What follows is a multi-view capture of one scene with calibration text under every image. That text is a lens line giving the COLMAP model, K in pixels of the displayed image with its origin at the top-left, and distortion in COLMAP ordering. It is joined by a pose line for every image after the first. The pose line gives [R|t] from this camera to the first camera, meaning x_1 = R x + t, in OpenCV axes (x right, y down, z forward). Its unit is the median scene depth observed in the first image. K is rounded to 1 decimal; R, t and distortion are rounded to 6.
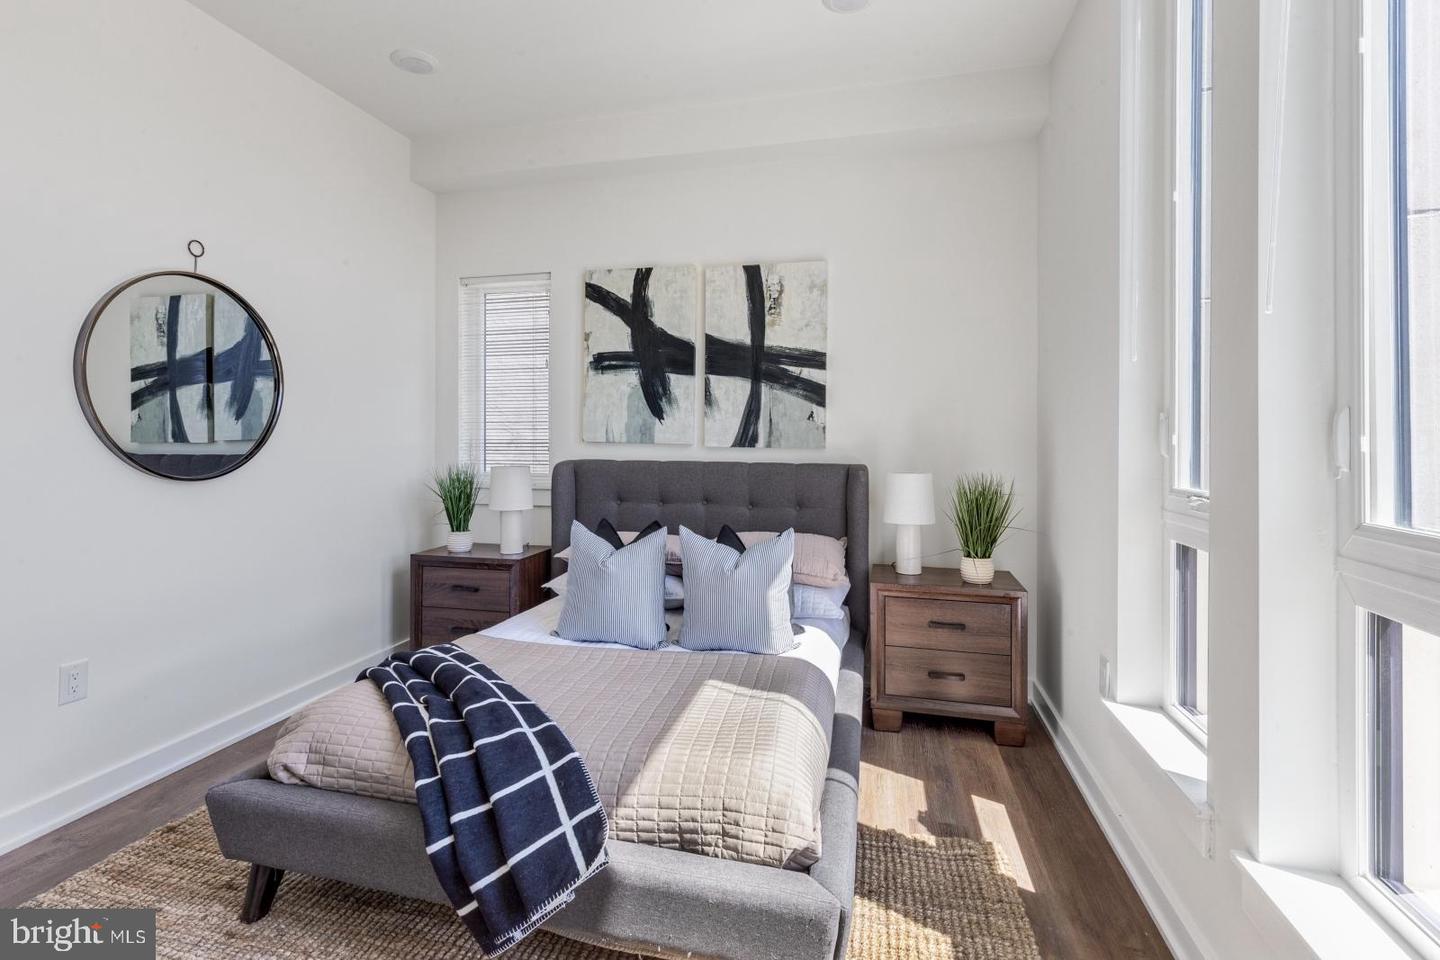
lens RADIAL K [[684.7, 0, 693.2], [0, 684.7, 450.9], [0, 0, 1]] dist [0.005107, 0.000026]
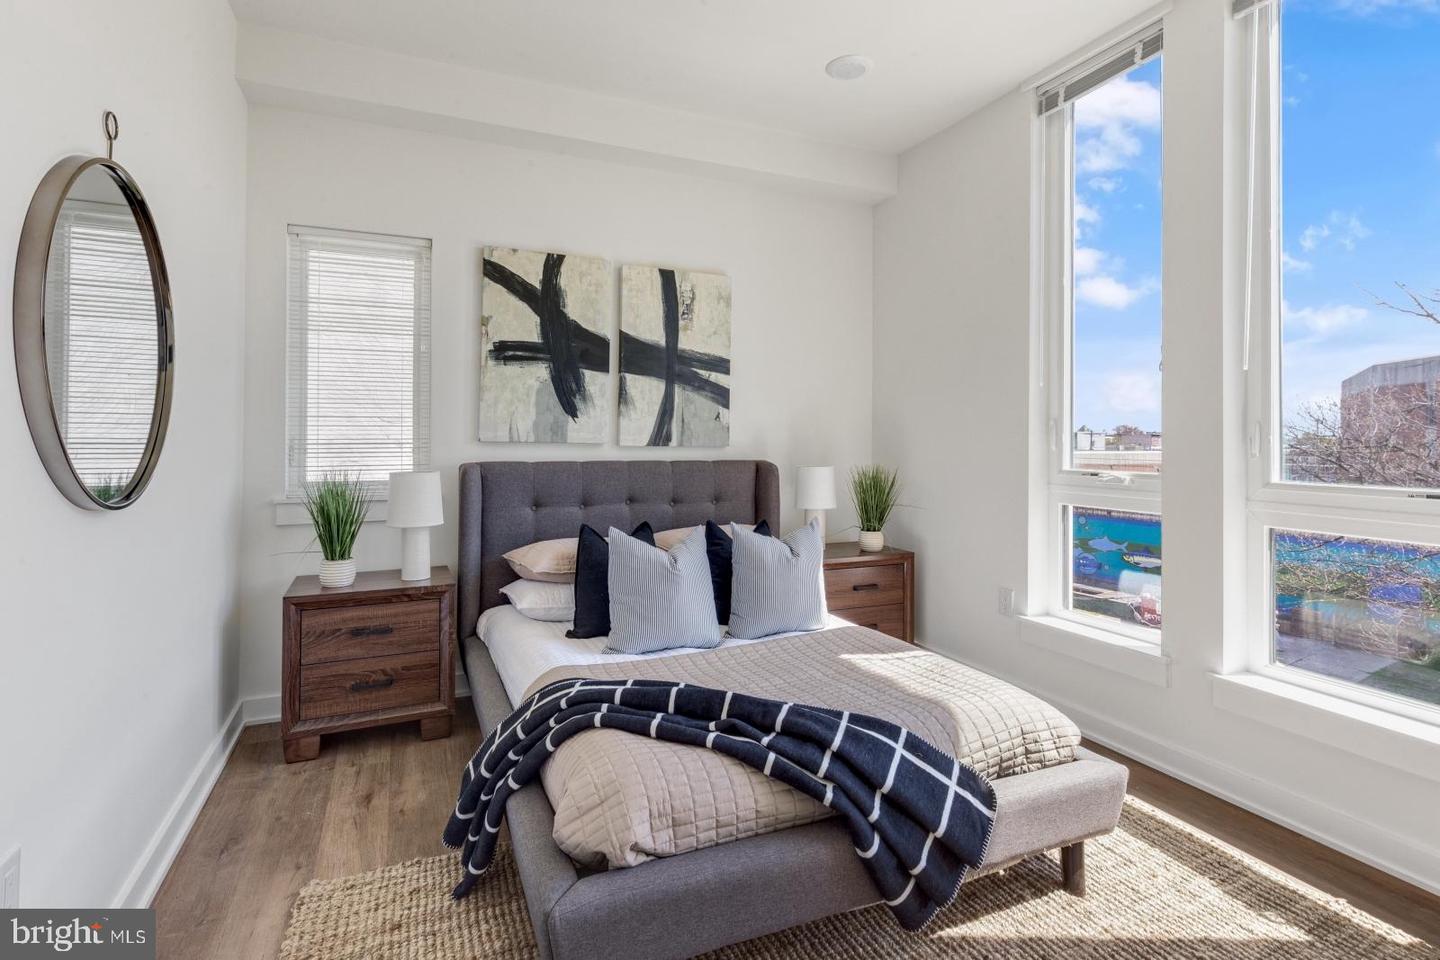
lens RADIAL K [[684.7, 0, 693.2], [0, 684.7, 450.9], [0, 0, 1]] dist [0.005107, 0.000026]
pose [[0.795438, -0.013773, 0.605879, -0.498663], [0.011569, 0.999905, 0.007541, -0.005270], [-0.605925, 0.001011, 0.795521, 0.153067]]
